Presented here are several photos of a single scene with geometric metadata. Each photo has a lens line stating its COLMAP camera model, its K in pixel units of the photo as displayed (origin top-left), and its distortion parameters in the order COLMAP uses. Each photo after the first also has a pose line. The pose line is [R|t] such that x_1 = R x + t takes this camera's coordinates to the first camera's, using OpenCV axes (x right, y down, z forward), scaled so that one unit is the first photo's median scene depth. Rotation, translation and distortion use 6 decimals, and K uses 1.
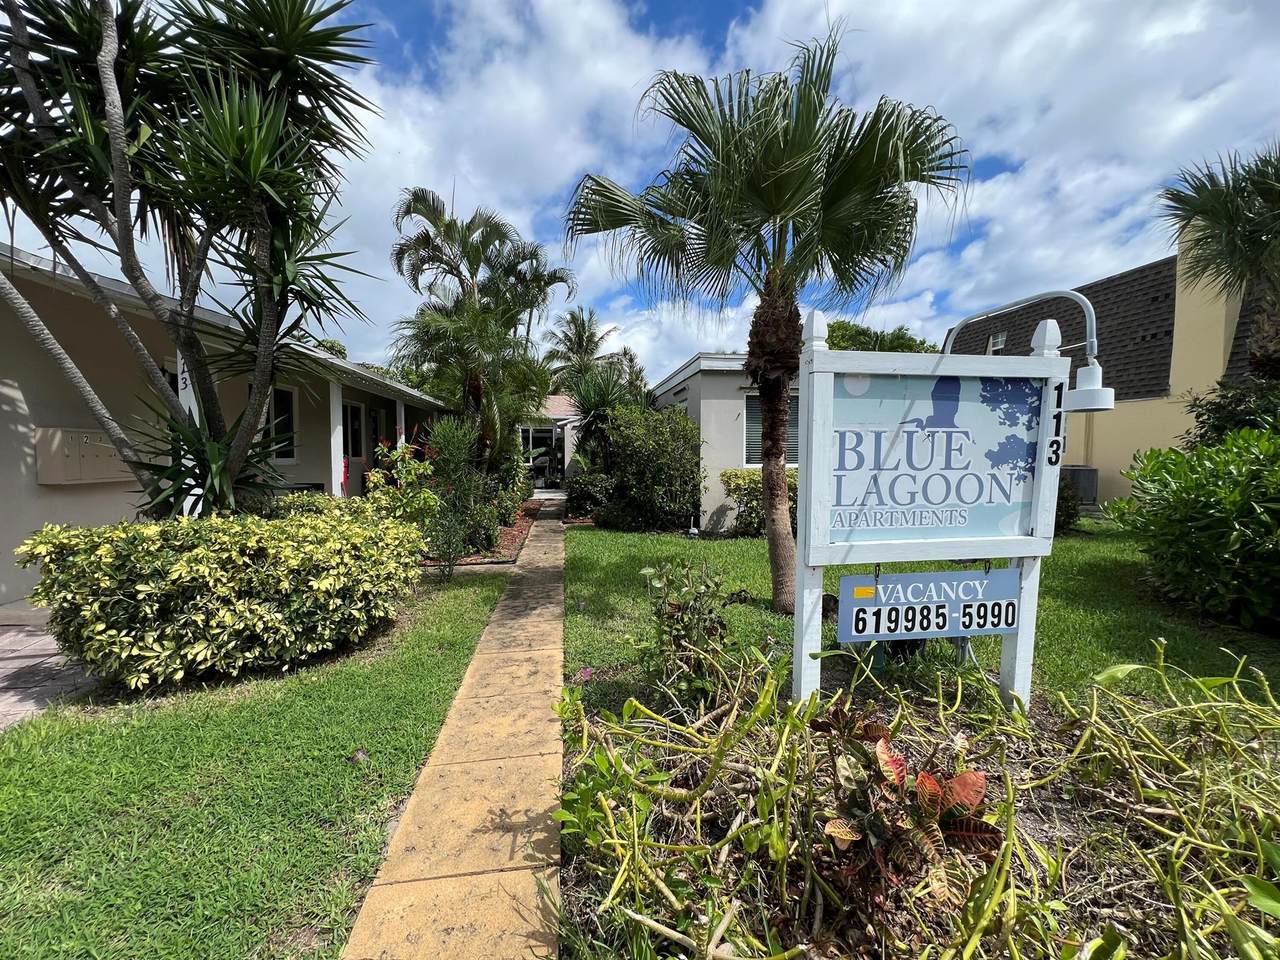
lens RADIAL K [[508.8, 0, 636.3], [0, 508.8, 479.5], [0, 0, 1]] dist [0.000779, 0.000016]
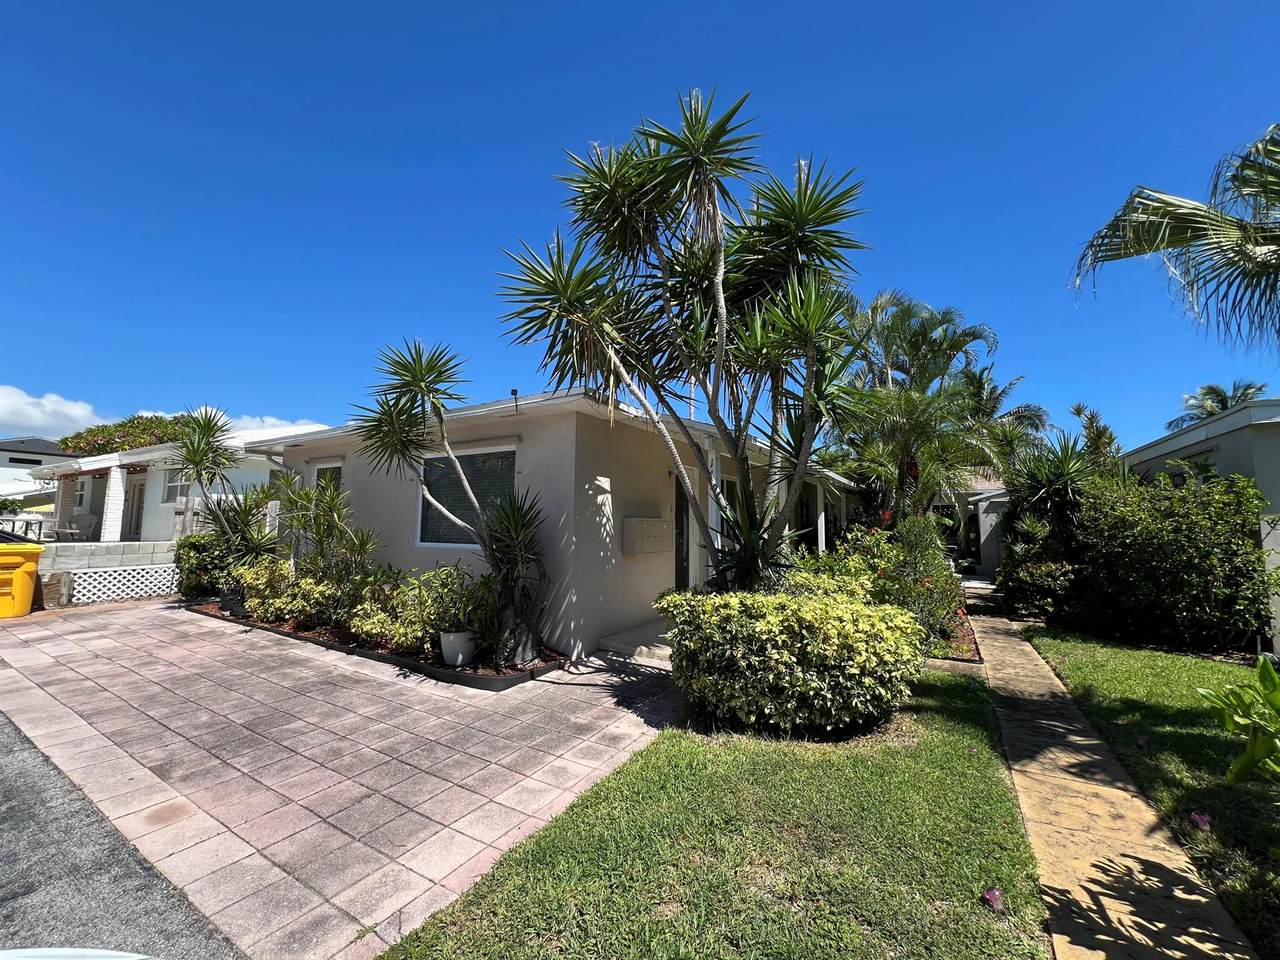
lens RADIAL K [[512.4, 0, 638.0], [0, 512.4, 476.2], [0, 0, 1]] dist [-0.000152, 0.000313]
pose [[0.779196, -0.053094, -0.624528, -0.286413], [-0.042604, 0.989615, -0.137287, -0.027023], [0.625331, 0.133581, 0.768842, -0.227050]]
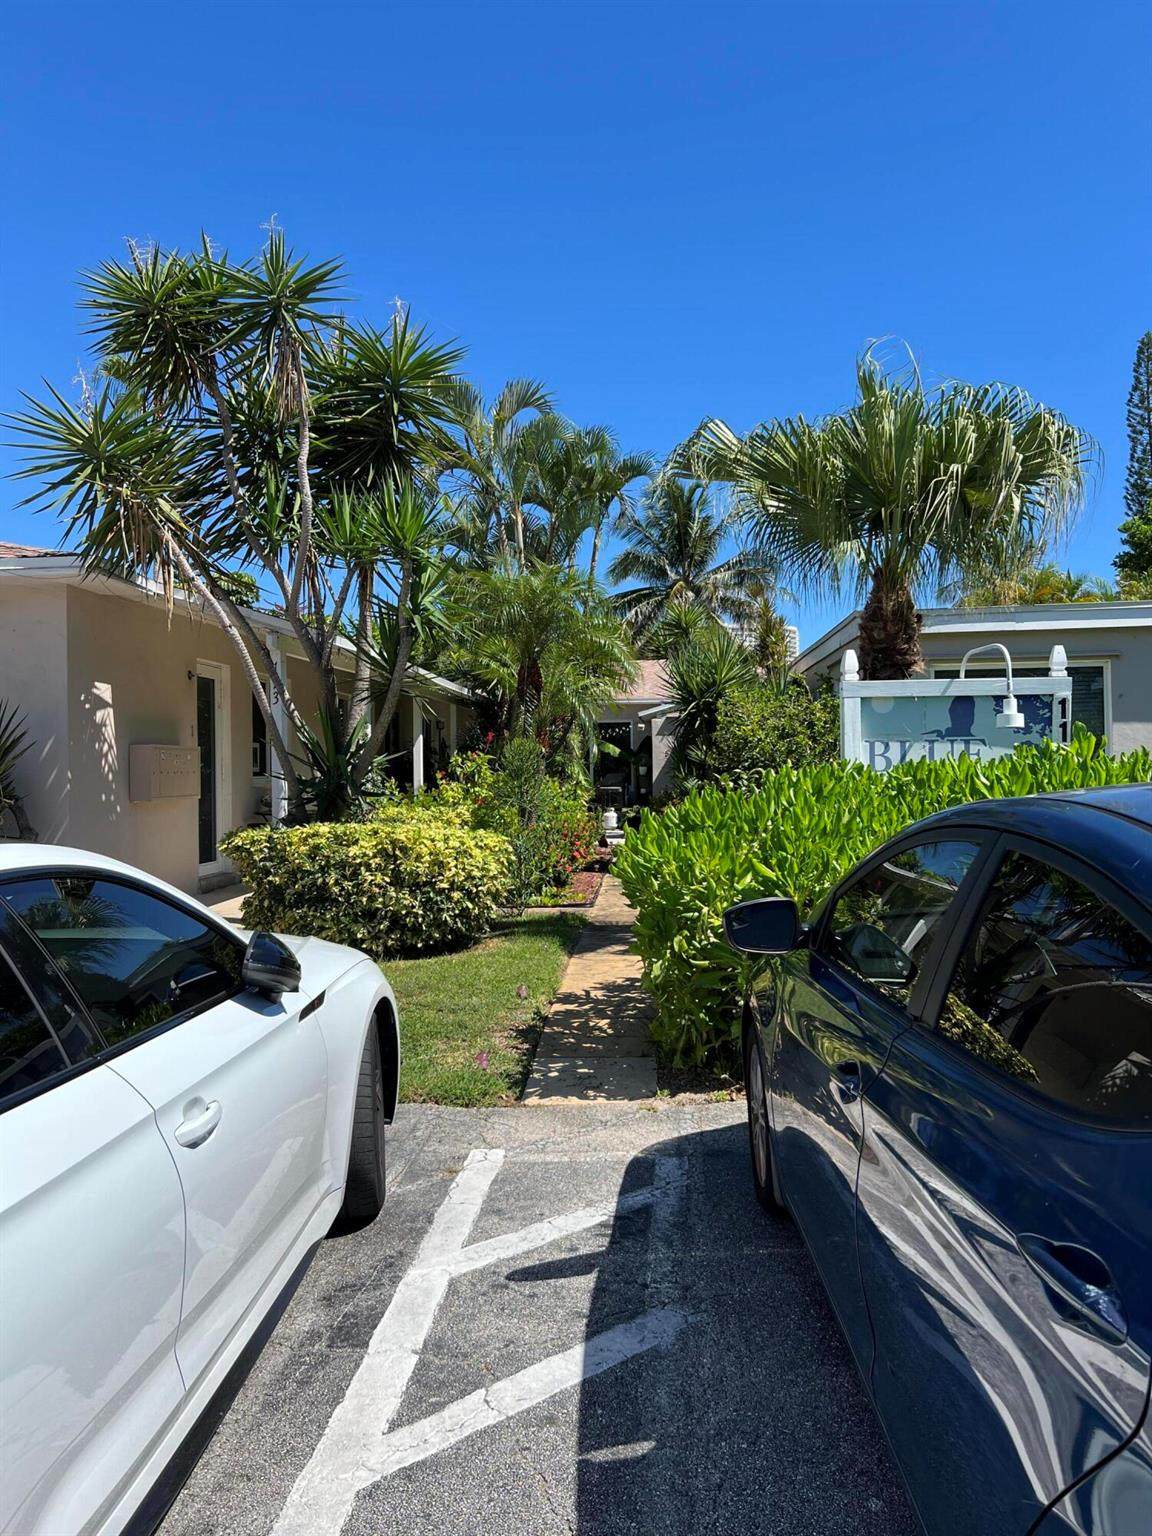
lens RADIAL K [[1158.6, 0, 576.9], [0, 1158.6, 761.6], [0, 0, 1]] dist [0.079959, -0.108473]
pose [[0.979589, -0.013338, -0.200569, 0.202363], [0.001731, 0.998319, -0.057936, 0.098616], [0.201005, 0.056406, 0.977965, -1.585033]]
